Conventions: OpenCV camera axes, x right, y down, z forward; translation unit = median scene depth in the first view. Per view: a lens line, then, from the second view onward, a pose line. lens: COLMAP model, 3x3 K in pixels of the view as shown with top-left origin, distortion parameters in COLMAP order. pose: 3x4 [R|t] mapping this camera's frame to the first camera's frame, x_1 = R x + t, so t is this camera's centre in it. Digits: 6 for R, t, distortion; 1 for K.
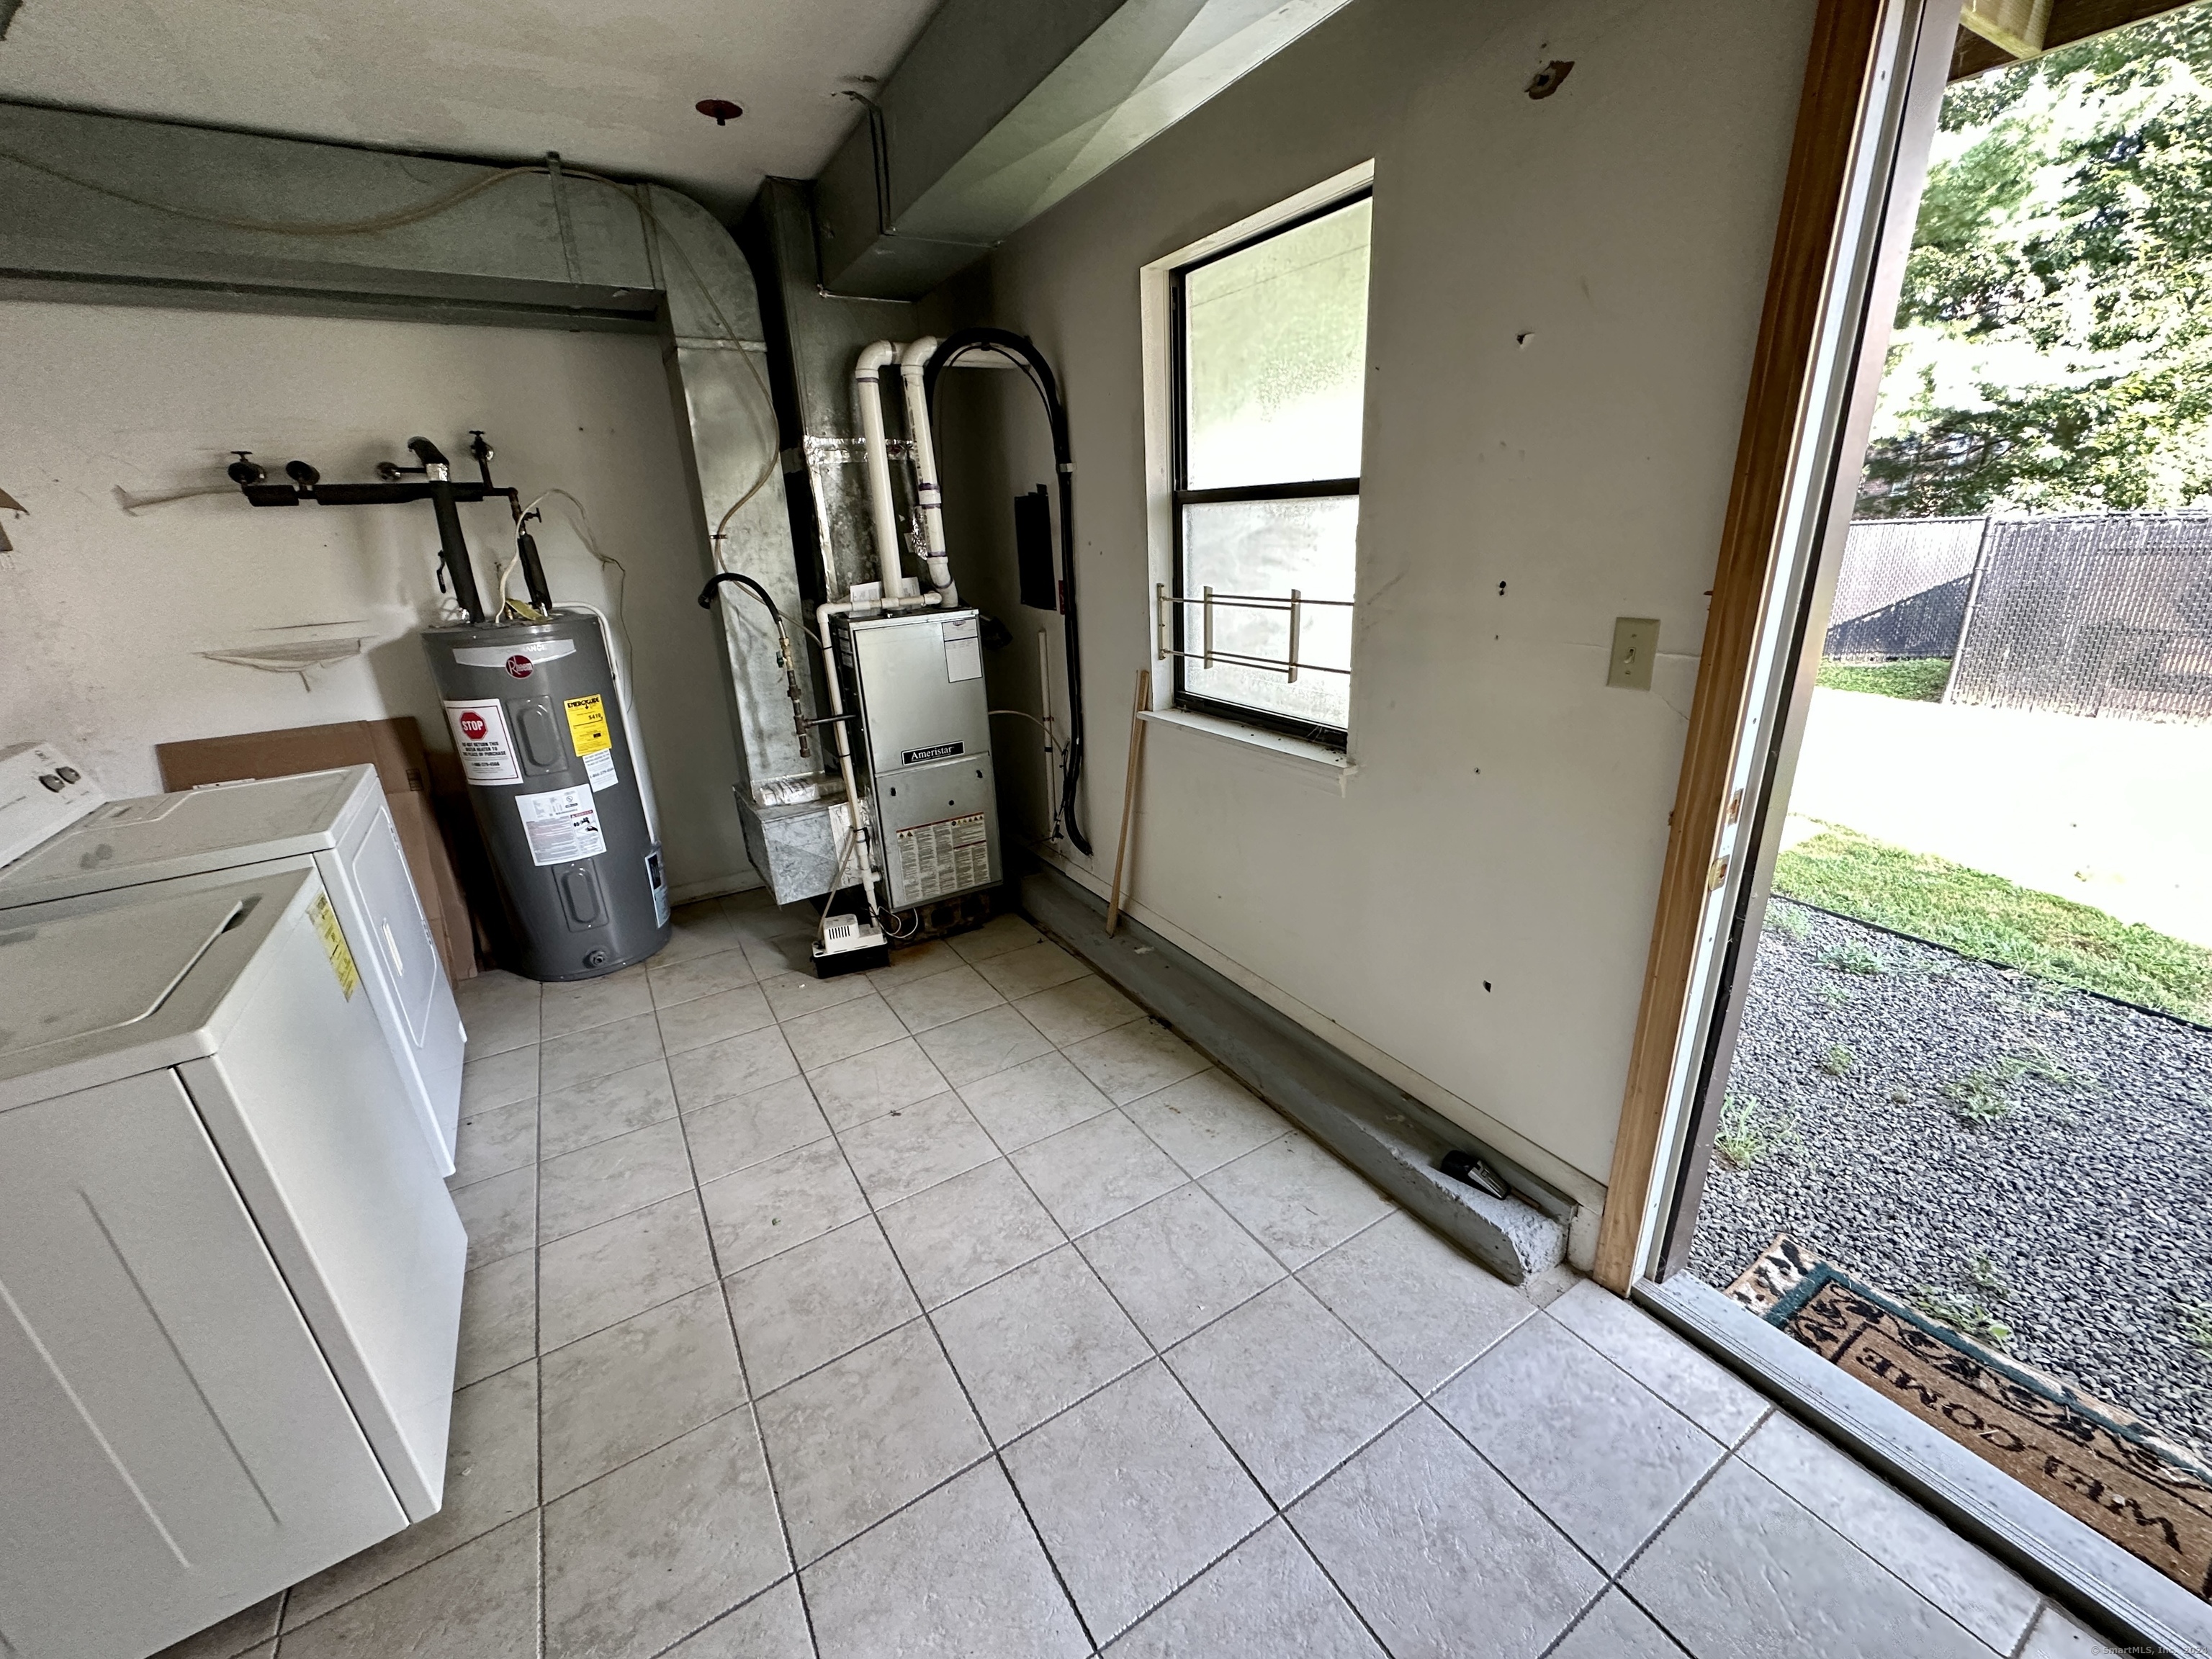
lens RADIAL K [[880.4, 0, 1106.7], [0, 880.4, 832.2], [0, 0, 1]] dist [0.002090, 0.000229]
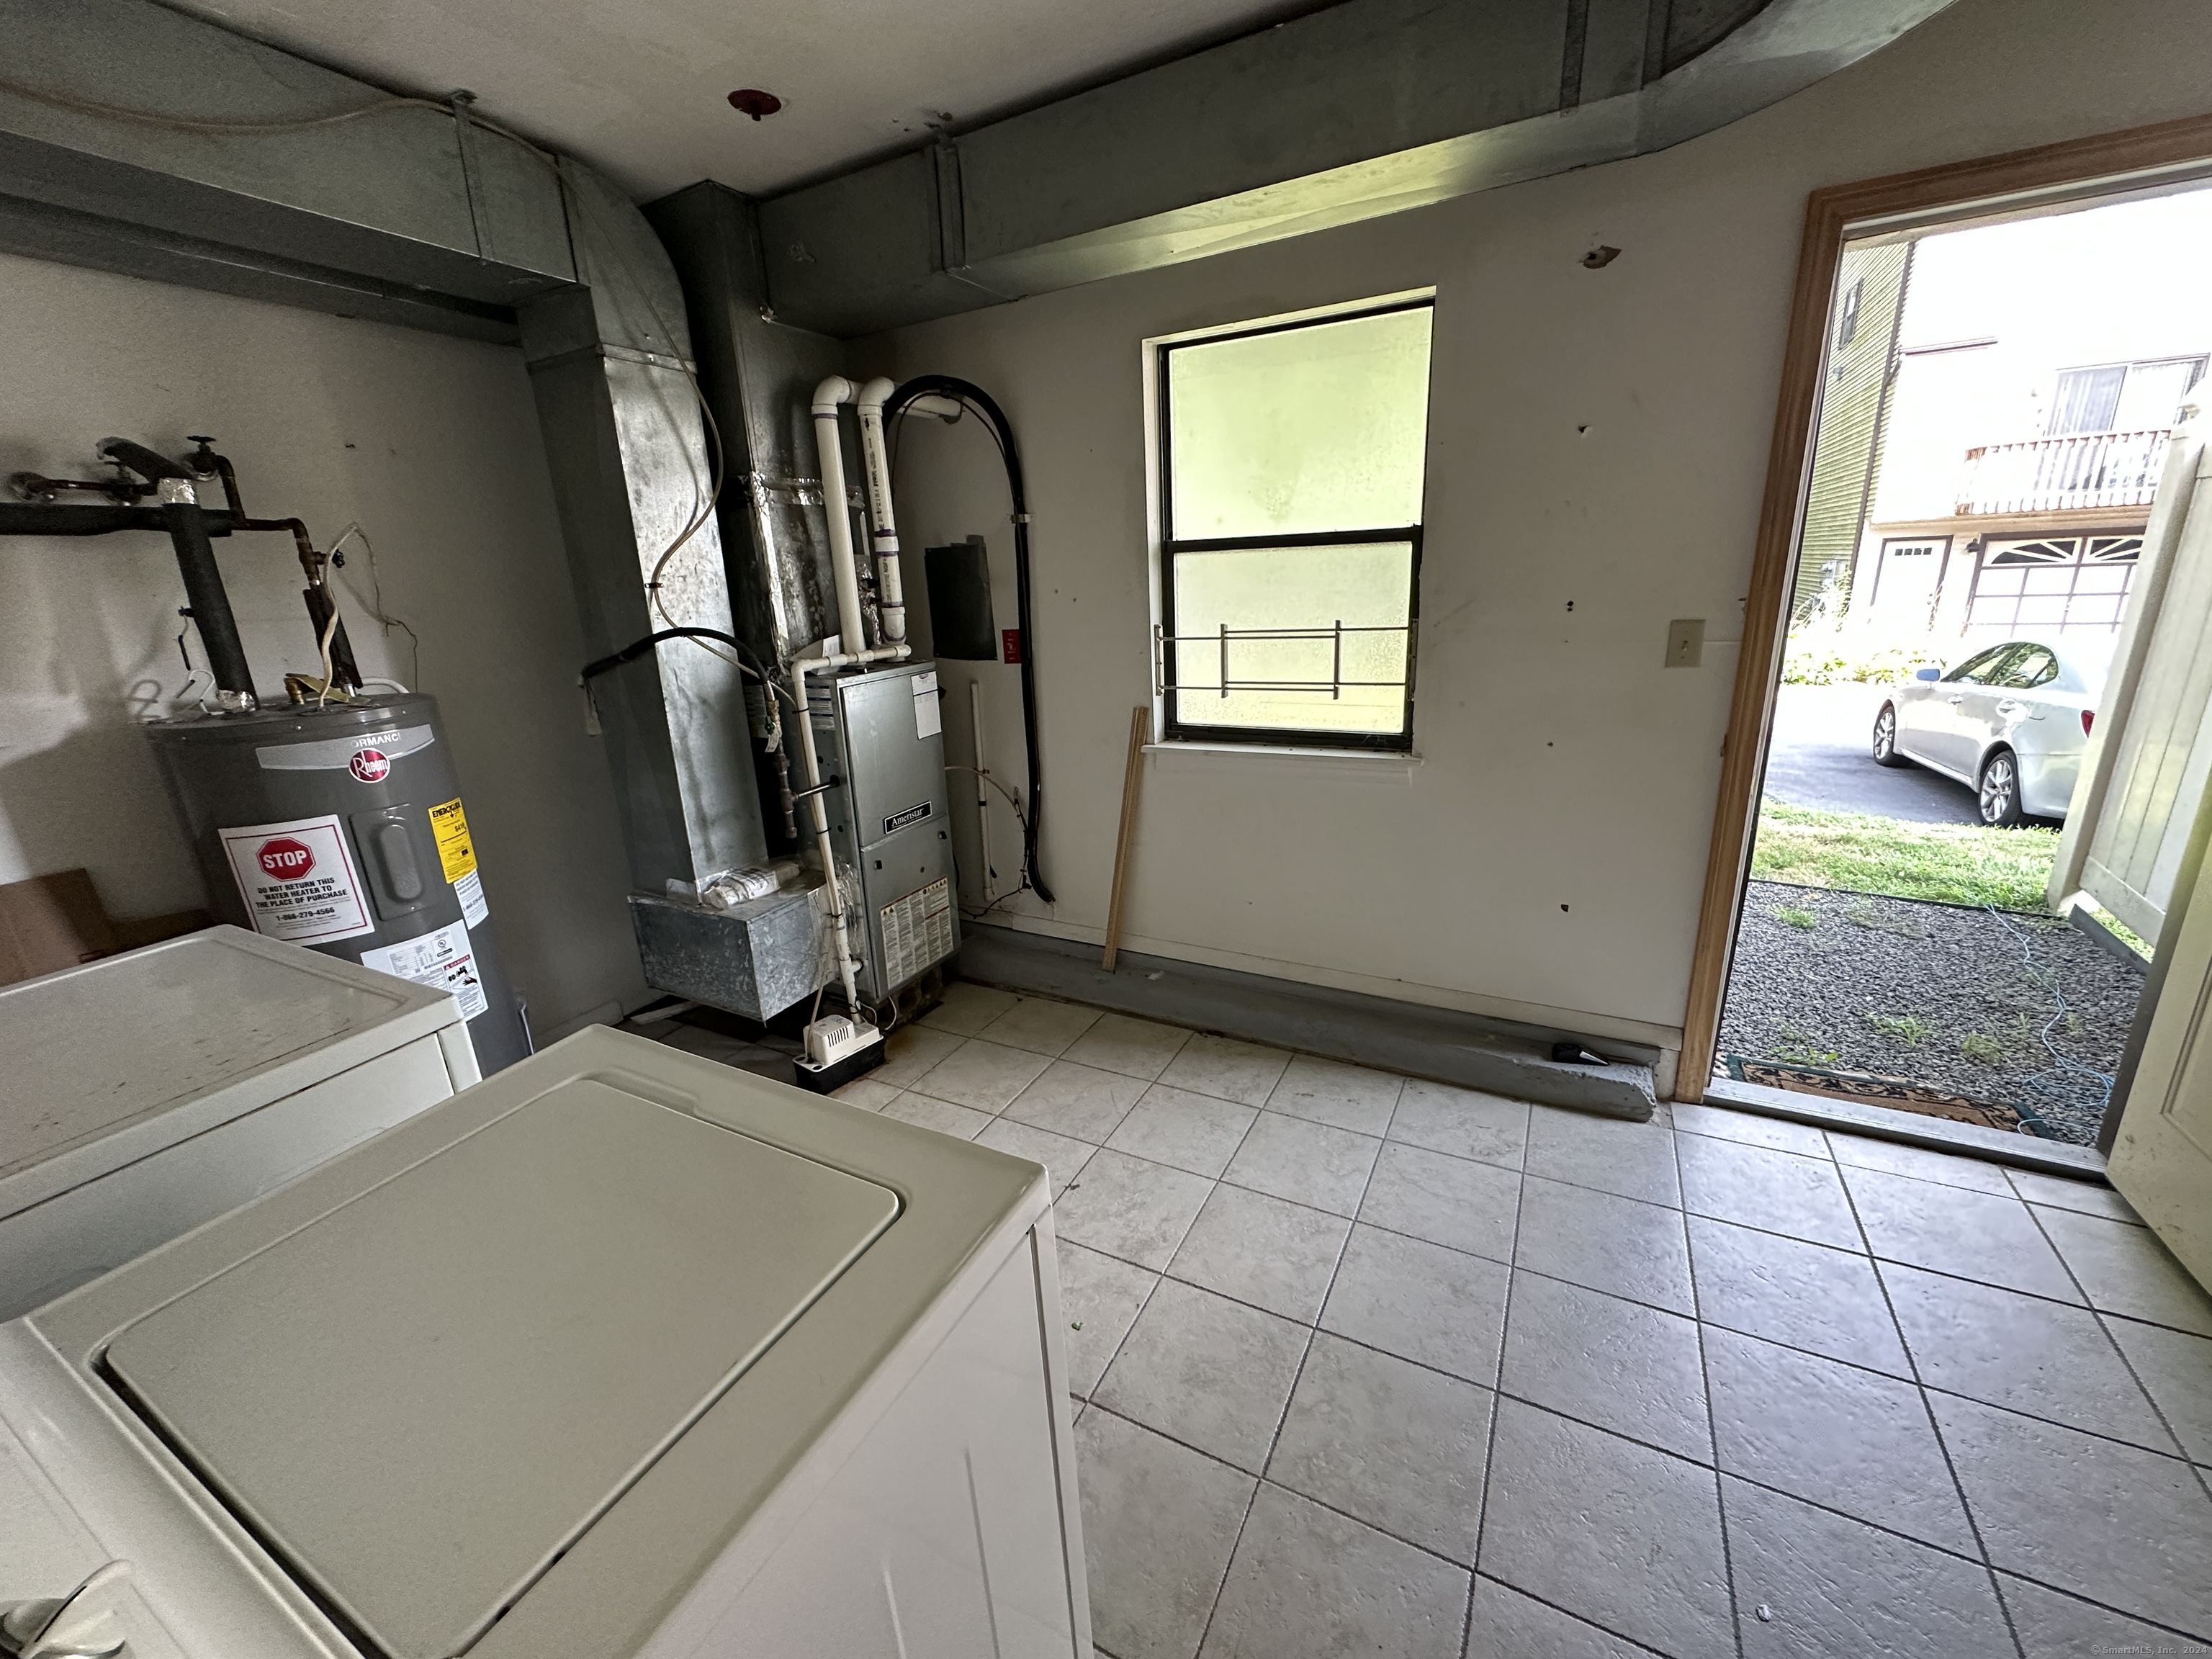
lens RADIAL K [[880.4, 0, 1106.1], [0, 880.4, 831.6], [0, 0, 1]] dist [0.002090, 0.000229]
pose [[0.861524, -0.138659, 0.488416, -0.517947], [0.176310, 0.983824, -0.031692, -0.010491], [-0.476122, 0.113416, 0.872035, 0.113991]]
